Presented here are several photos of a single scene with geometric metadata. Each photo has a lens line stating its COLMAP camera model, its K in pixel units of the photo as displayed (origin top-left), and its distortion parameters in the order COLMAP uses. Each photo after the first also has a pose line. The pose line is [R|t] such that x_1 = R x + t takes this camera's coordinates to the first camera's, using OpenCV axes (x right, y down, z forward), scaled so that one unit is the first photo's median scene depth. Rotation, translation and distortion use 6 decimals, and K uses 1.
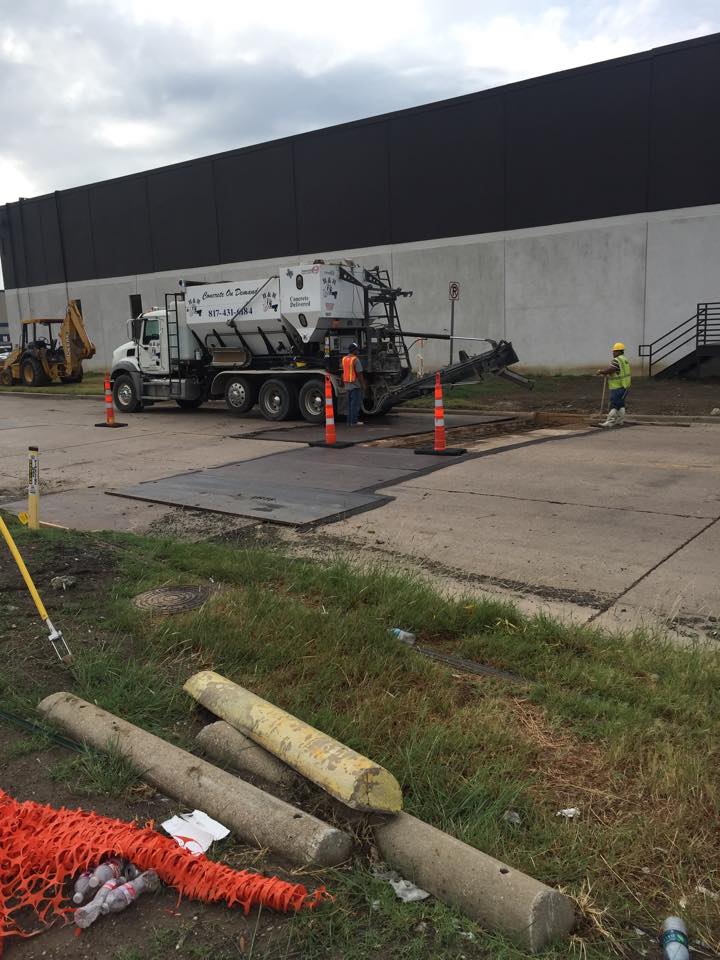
lens RADIAL K [[845.9, 0, 362.3], [0, 845.9, 477.0], [0, 0, 1]] dist [0.090899, -0.038676]
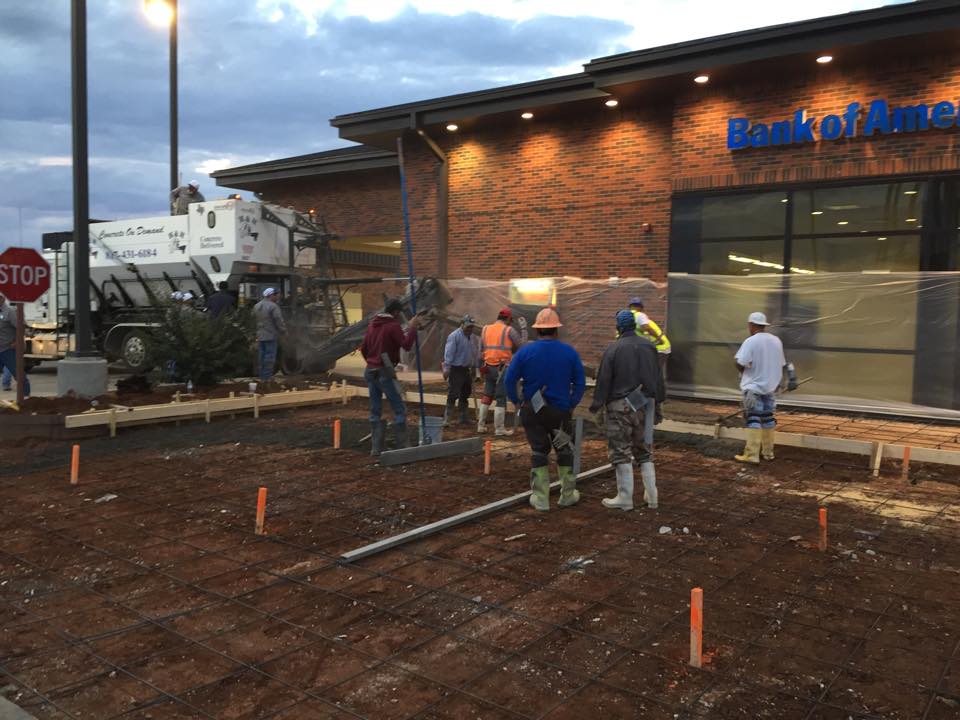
lens RADIAL K [[845.9, 0, 478.3], [0, 845.9, 359.8], [0, 0, 1]] dist [0.090899, -0.038676]
pose [[0.988820, 0.019783, 0.147794, 0.063727], [-0.002425, 0.993162, -0.116719, 0.008440], [-0.149093, 0.115056, 0.982107, 0.132334]]
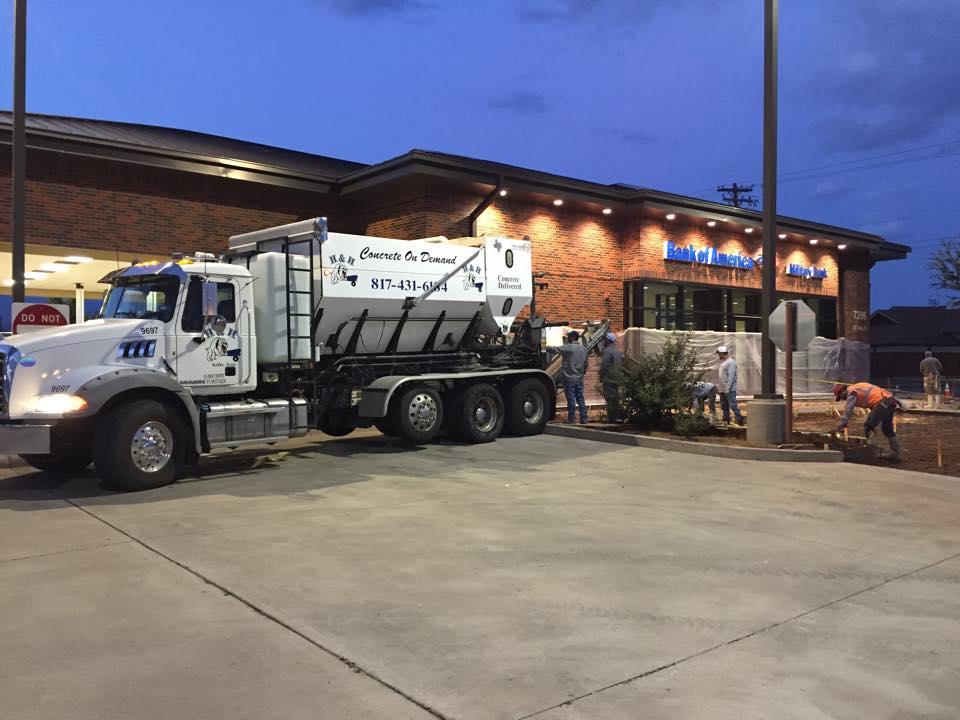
lens RADIAL K [[845.9, 0, 459.9], [0, 845.9, 351.4], [0, 0, 1]] dist [0.090899, -0.038676]
pose [[0.074204, 0.016055, 0.997114, -0.819591], [0.167586, 0.985450, -0.028339, -0.125976], [-0.983061, 0.169205, 0.070434, 0.967175]]
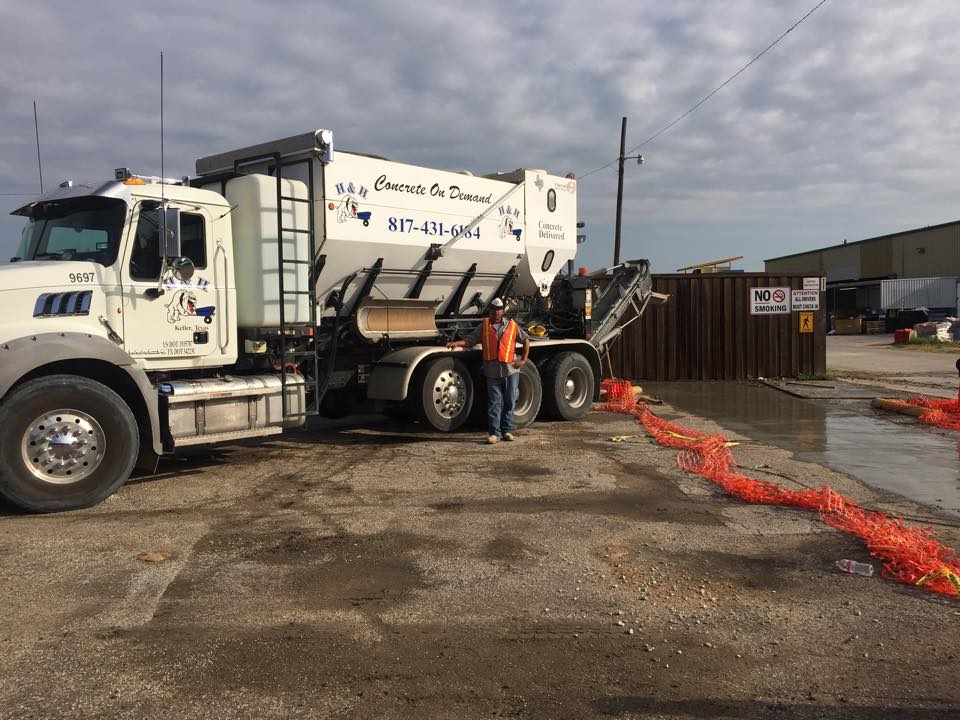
lens RADIAL K [[845.9, 0, 483.6], [0, 845.9, 363.4], [0, 0, 1]] dist [0.090899, -0.038676]
pose [[0.005820, -0.034629, 0.999383, -0.676468], [0.157907, 0.986893, 0.033276, -0.134478], [-0.987437, 0.157616, 0.011212, 1.022153]]
